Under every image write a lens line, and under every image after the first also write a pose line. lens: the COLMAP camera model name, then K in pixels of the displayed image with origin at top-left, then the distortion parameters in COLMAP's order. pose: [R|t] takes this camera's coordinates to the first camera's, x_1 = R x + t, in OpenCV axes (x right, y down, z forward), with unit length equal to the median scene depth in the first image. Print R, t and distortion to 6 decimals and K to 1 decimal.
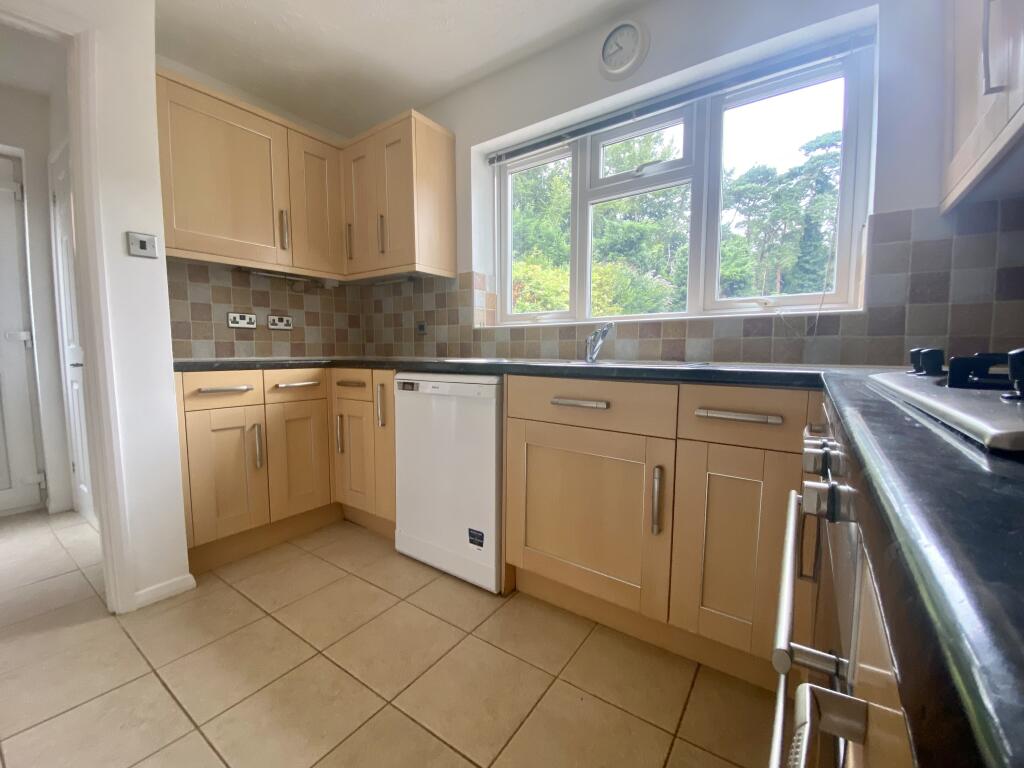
lens RADIAL K [[414.1, 0, 516.4], [0, 414.1, 386.2], [0, 0, 1]] dist [0.040489, -0.031630]
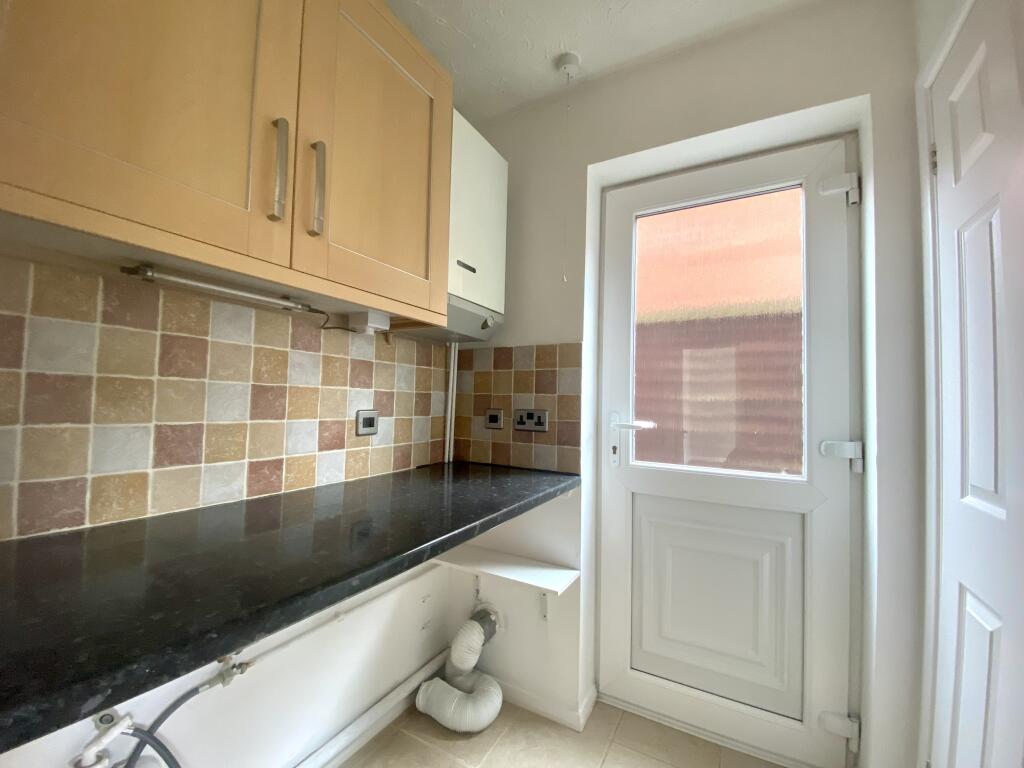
lens RADIAL K [[414.1, 0, 516.4], [0, 414.1, 386.2], [0, 0, 1]] dist [0.040489, -0.031630]
pose [[0.190873, -0.028609, -0.981198, -0.908937], [-0.102660, 0.993512, -0.048938, -0.161996], [0.976232, 0.110071, 0.186698, 0.573714]]
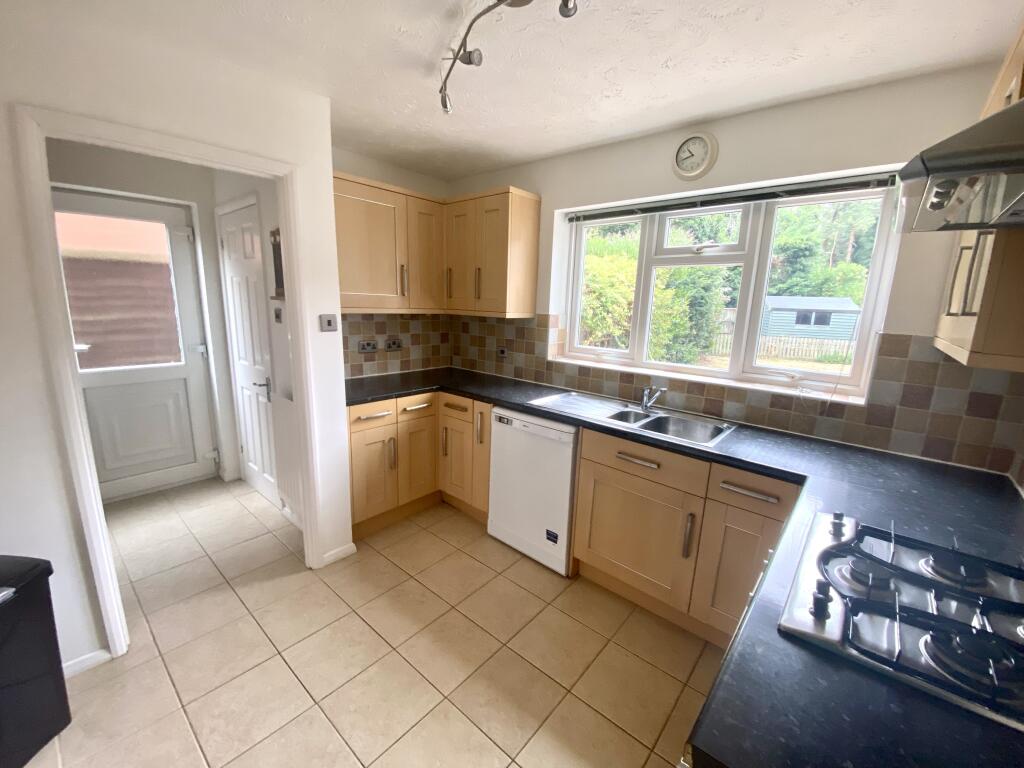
lens RADIAL K [[414.1, 0, 516.4], [0, 414.1, 386.2], [0, 0, 1]] dist [0.040489, -0.031630]
pose [[0.994498, 0.053290, -0.090186, -0.097474], [-0.042422, 0.992060, 0.118397, -0.248203], [0.095780, -0.113920, 0.988862, -0.279545]]
